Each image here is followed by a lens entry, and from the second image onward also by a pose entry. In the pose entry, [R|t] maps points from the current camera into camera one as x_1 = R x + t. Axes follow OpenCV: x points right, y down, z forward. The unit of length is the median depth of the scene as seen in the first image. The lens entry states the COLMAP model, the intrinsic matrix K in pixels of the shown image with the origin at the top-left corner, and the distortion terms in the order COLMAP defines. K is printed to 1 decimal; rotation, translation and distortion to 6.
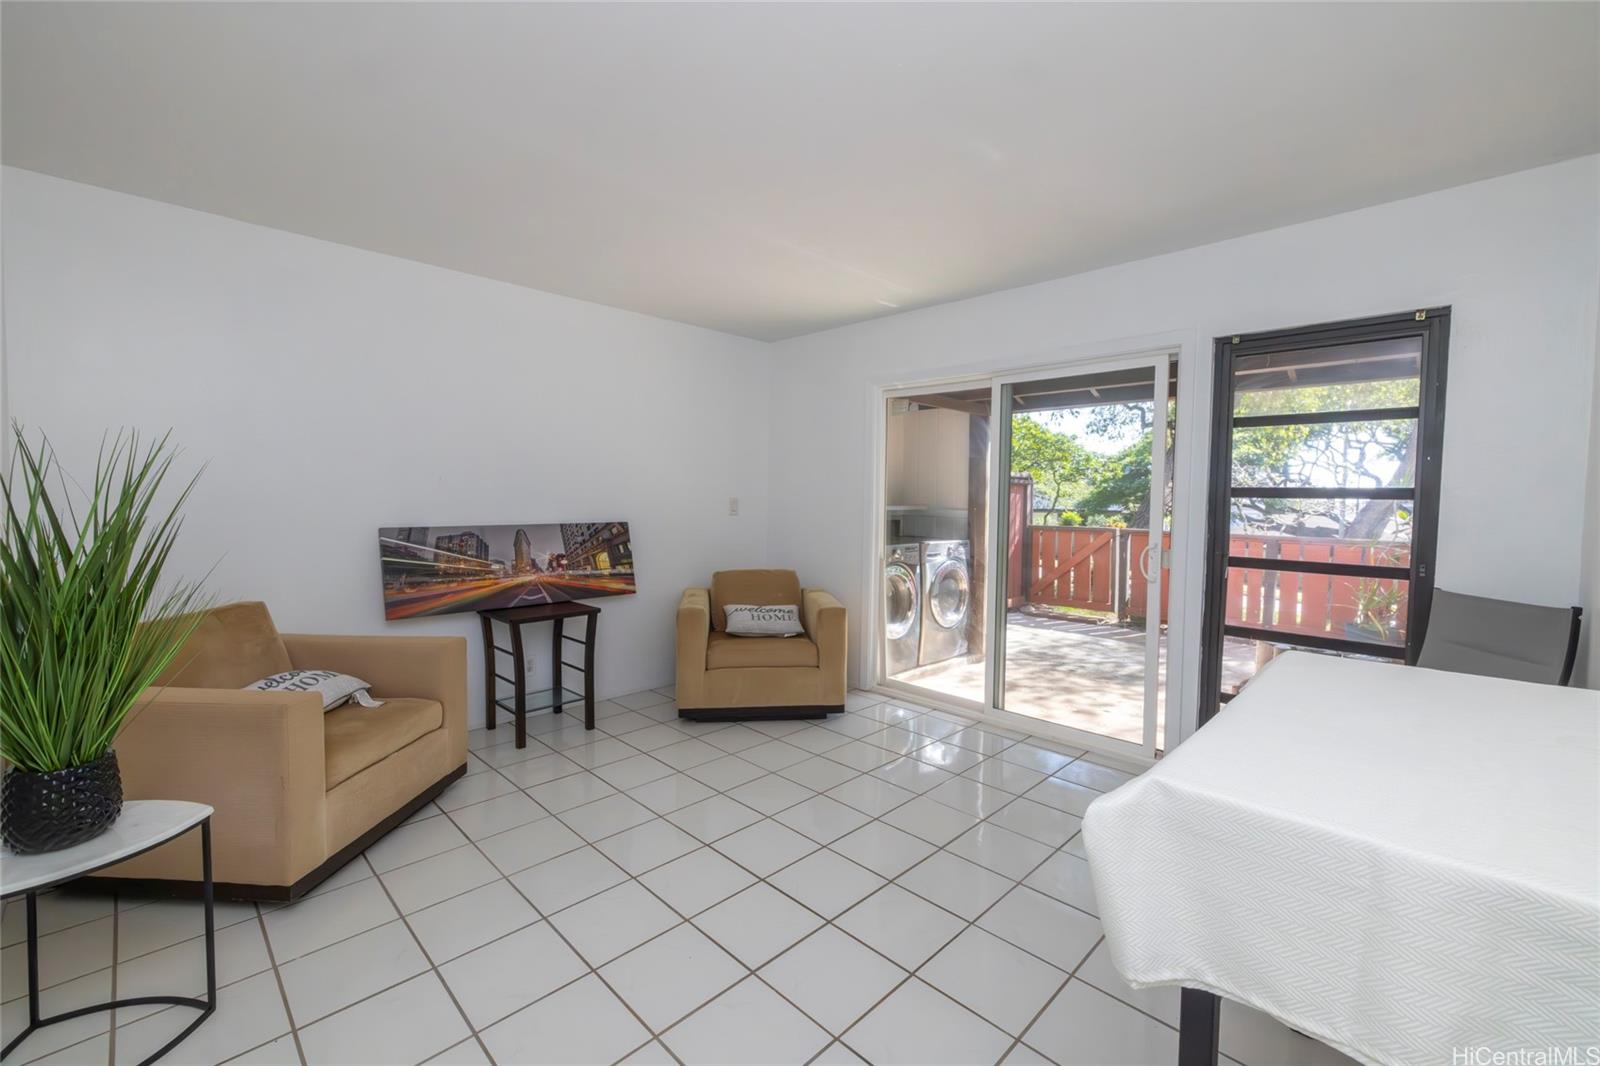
lens RADIAL K [[662.6, 0, 799.0], [0, 662.6, 524.9], [0, 0, 1]] dist [-0.001600, -0.000762]
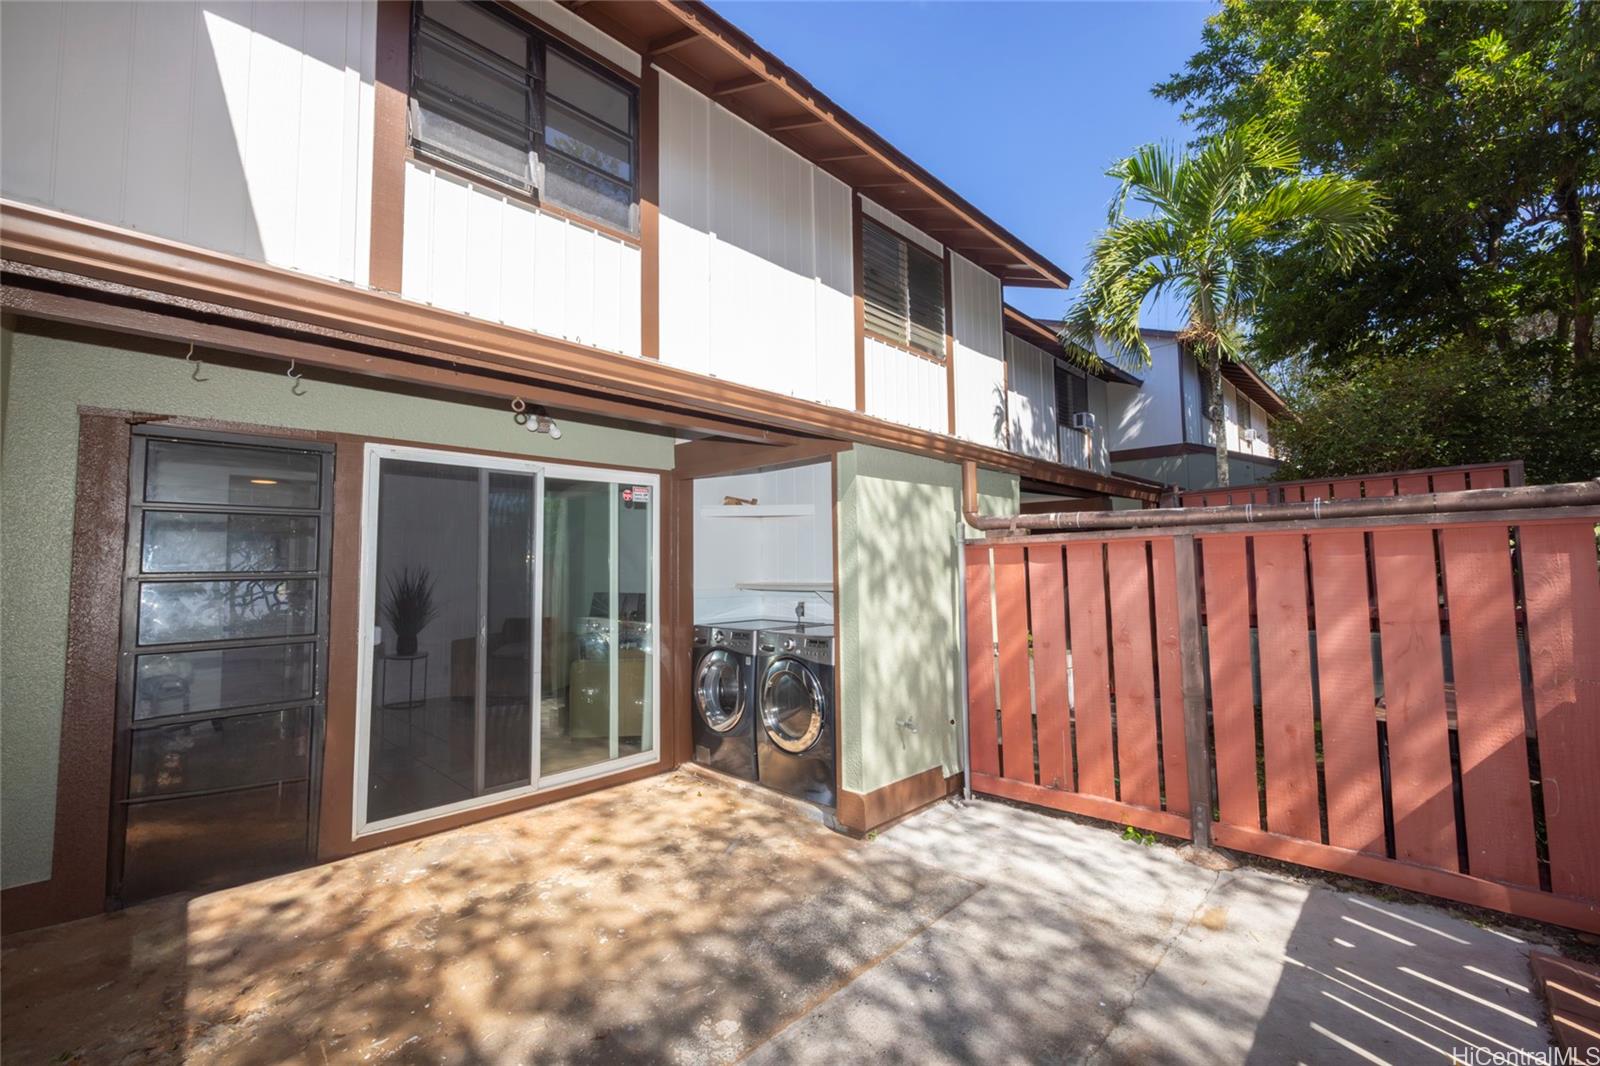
lens RADIAL K [[662.6, 0, 799.0], [0, 662.6, 524.9], [0, 0, 1]] dist [-0.001600, -0.000762]
pose [[0.015002, -0.068736, -0.997522, 1.122893], [-0.030696, 0.997132, -0.069171, -0.053992], [0.999416, 0.031657, 0.012850, 1.110472]]
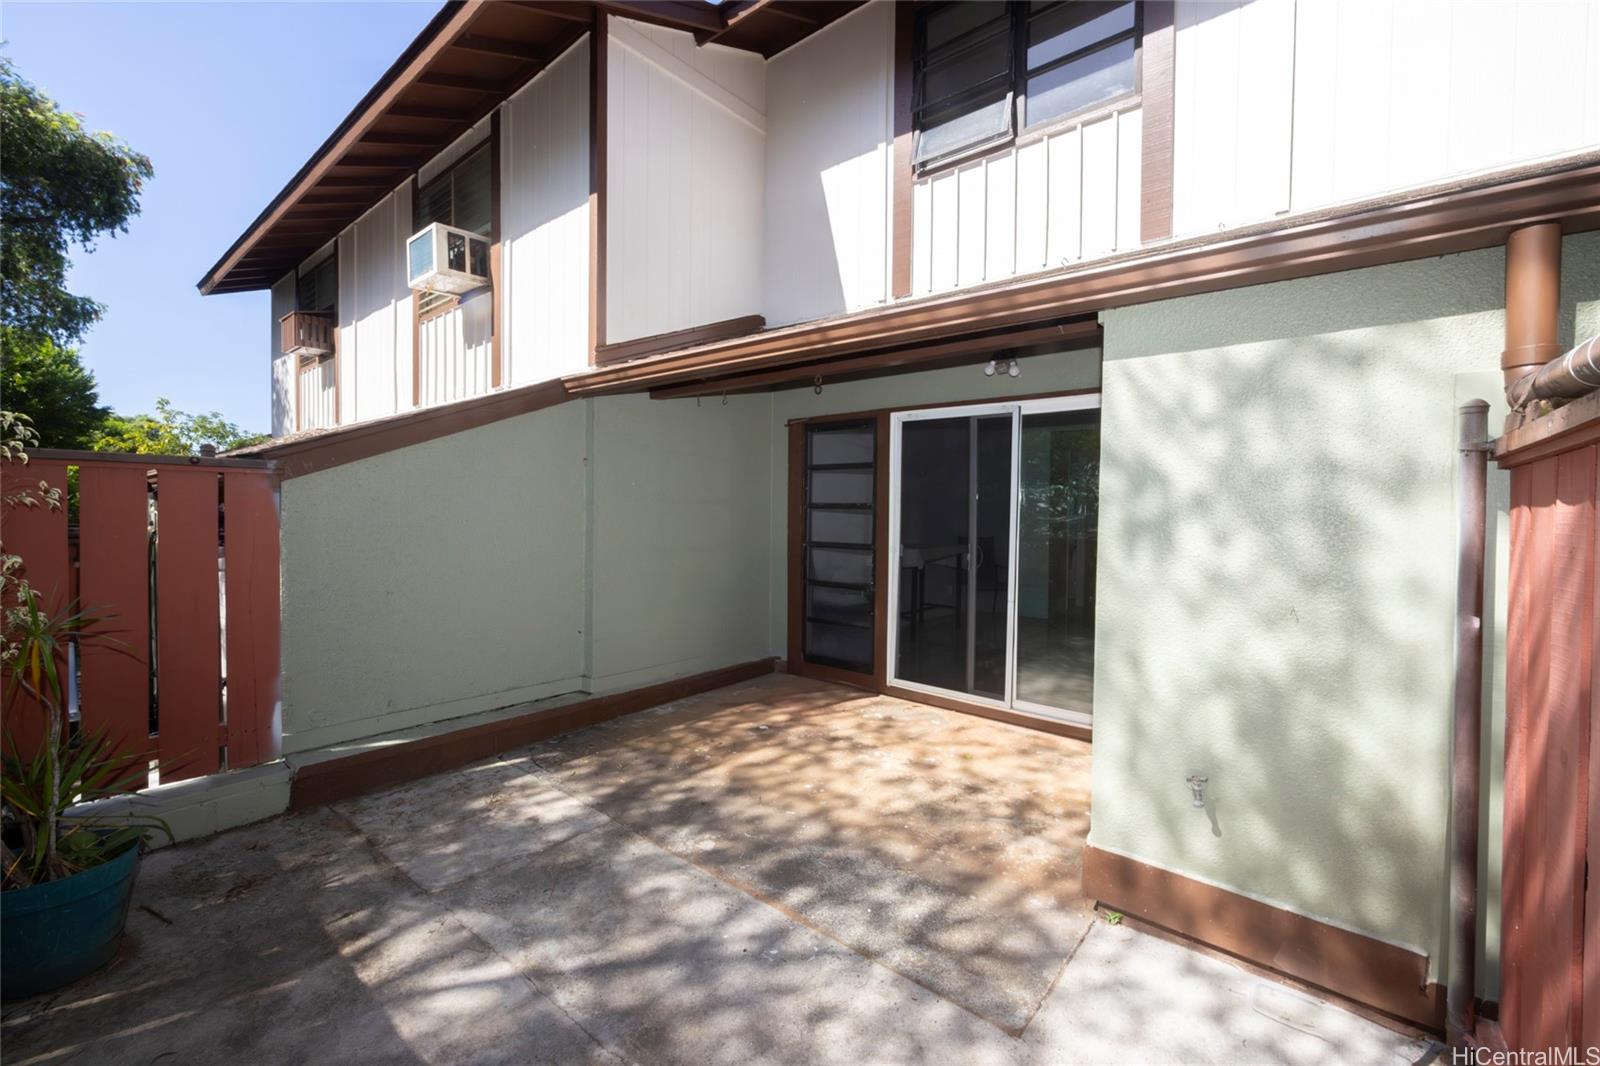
lens RADIAL K [[662.6, 0, 799.0], [0, 662.6, 524.9], [0, 0, 1]] dist [-0.001600, -0.000762]
pose [[-0.996849, -0.011601, -0.078476, 0.610165], [-0.016662, 0.997801, 0.064156, -0.070552], [0.077559, 0.065261, -0.994850, 1.671279]]
